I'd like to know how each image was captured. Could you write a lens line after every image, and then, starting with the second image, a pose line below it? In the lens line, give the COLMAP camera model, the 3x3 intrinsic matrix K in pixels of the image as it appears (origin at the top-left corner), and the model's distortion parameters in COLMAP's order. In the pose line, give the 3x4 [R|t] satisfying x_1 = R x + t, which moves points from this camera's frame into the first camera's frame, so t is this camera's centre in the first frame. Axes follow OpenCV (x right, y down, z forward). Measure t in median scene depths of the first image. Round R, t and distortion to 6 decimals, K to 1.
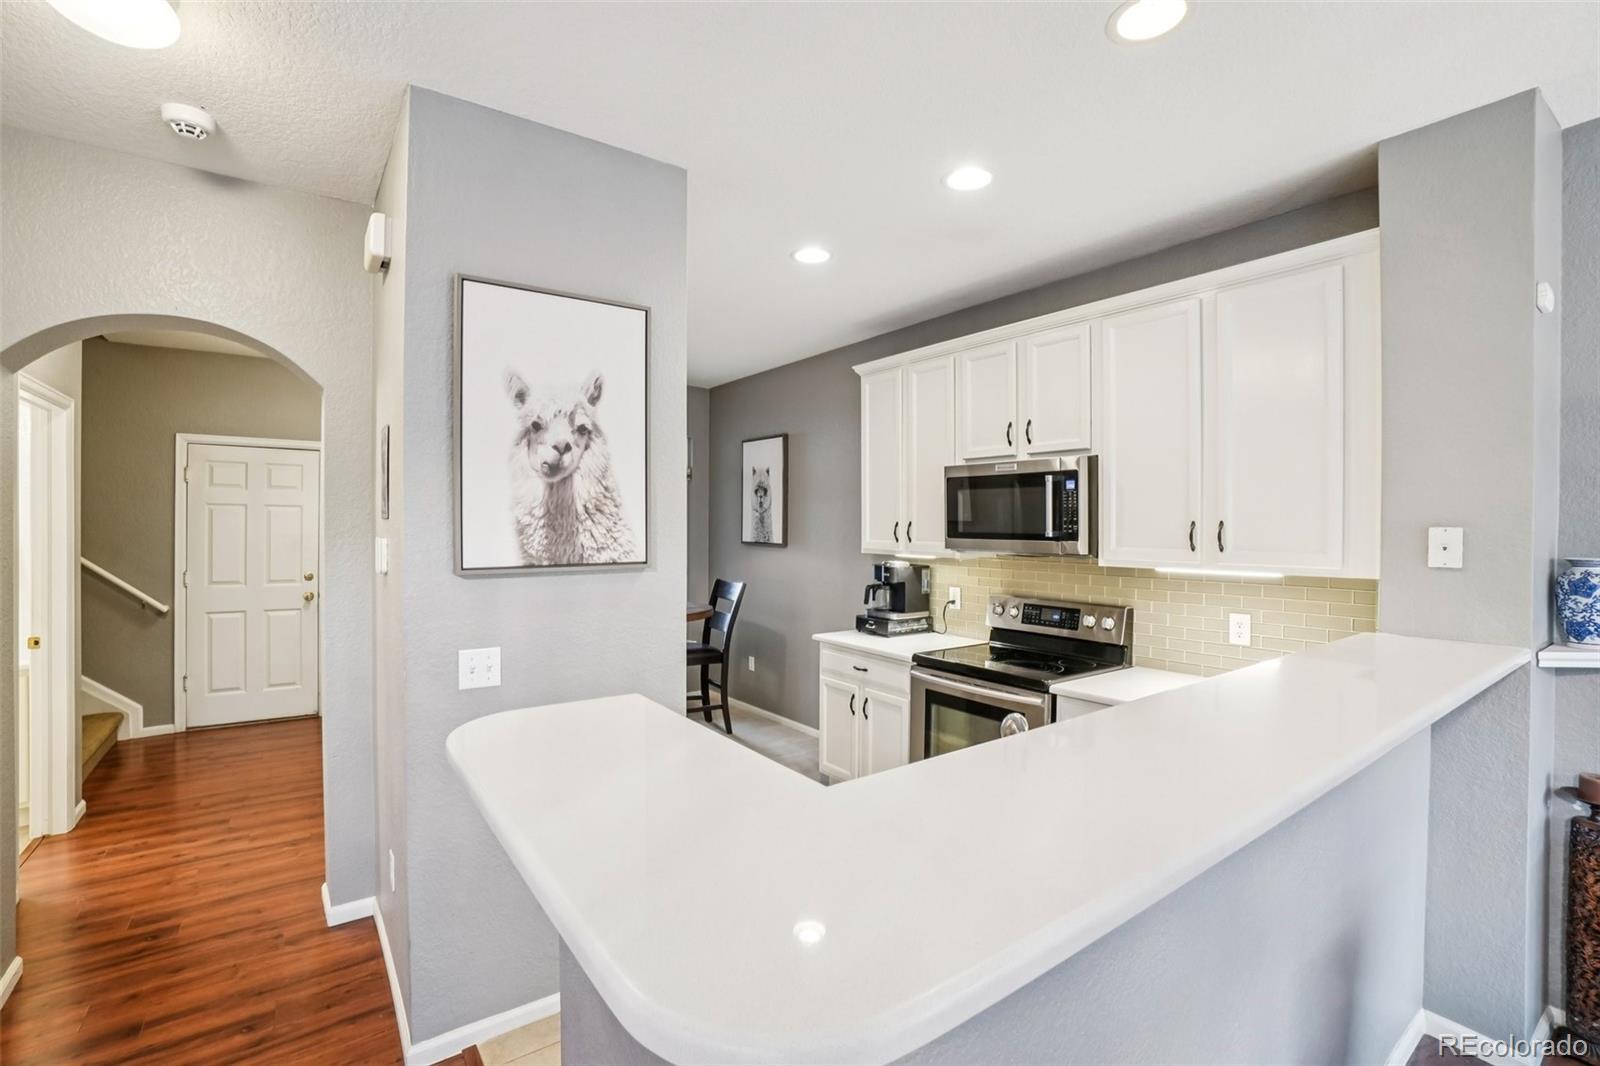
lens RADIAL K [[691.6, 0, 800.0], [0, 691.6, 533.0], [0, 0, 1]] dist [-0.075546, 0.019726]
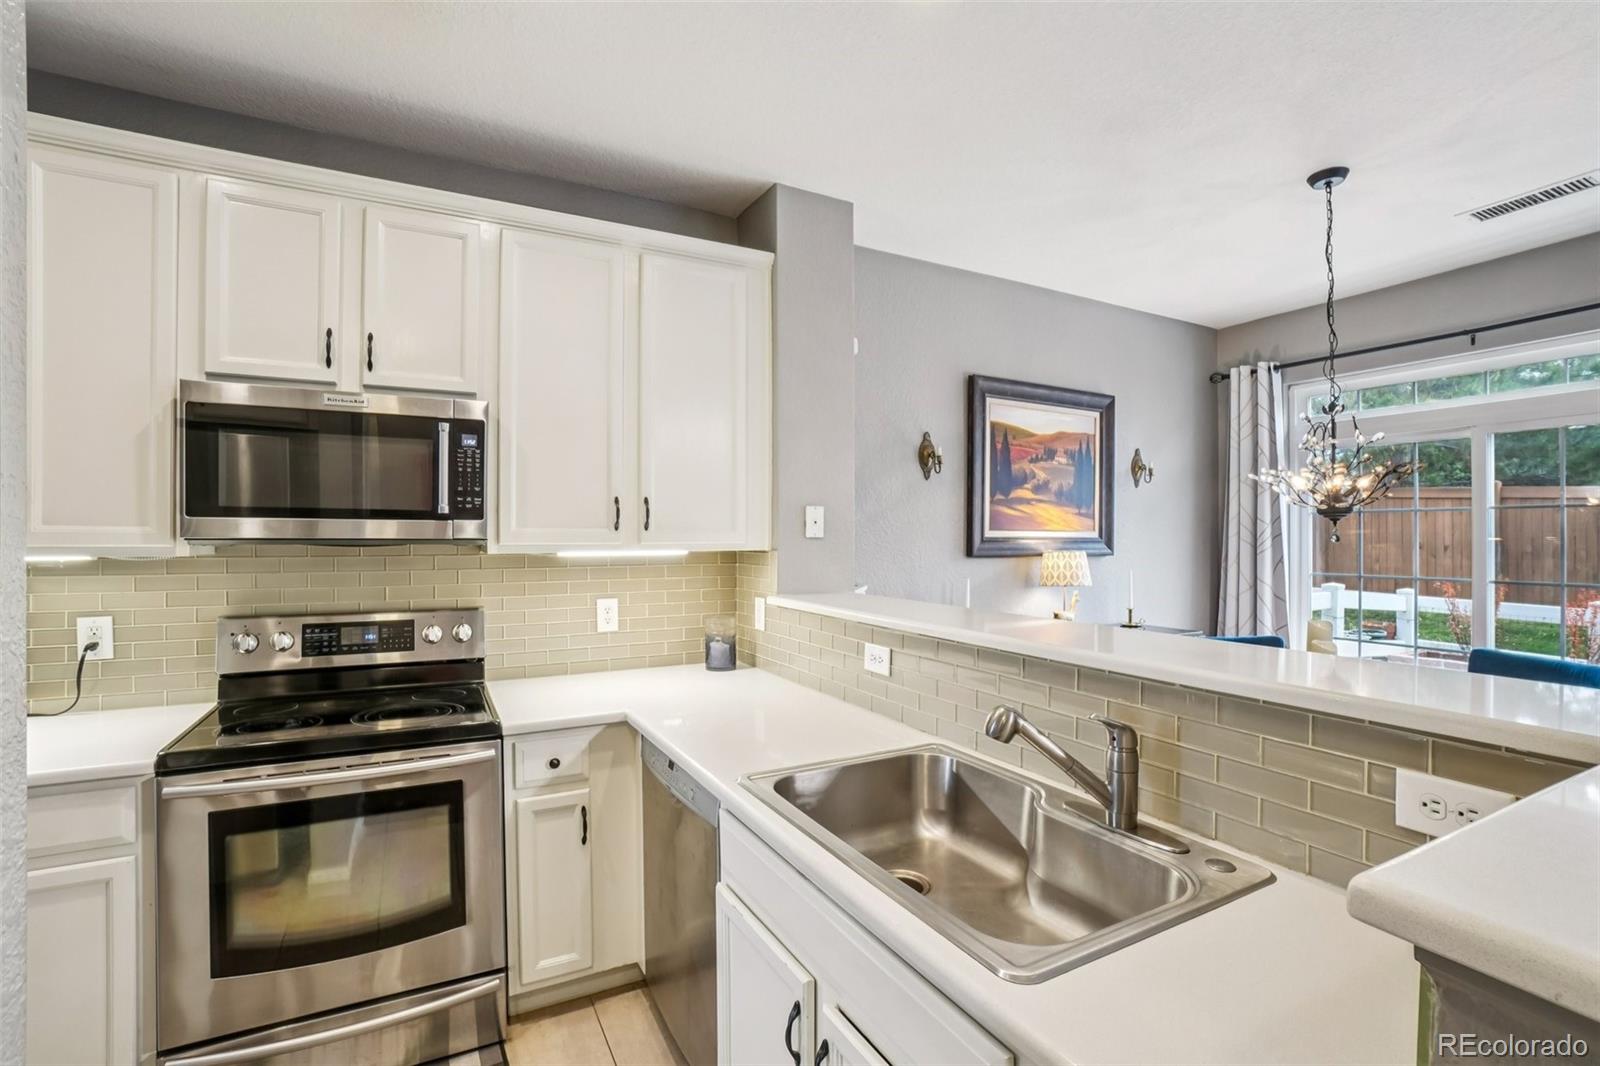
lens RADIAL K [[714.3, 0, 801.4], [0, 714.3, 541.1], [0, 0, 1]] dist [-0.069855, 0.023532]
pose [[0.145633, -0.013579, 0.989245, -0.233014], [0.010443, 0.999871, 0.012188, 0.024072], [-0.989284, 0.008556, 0.145756, 0.465673]]
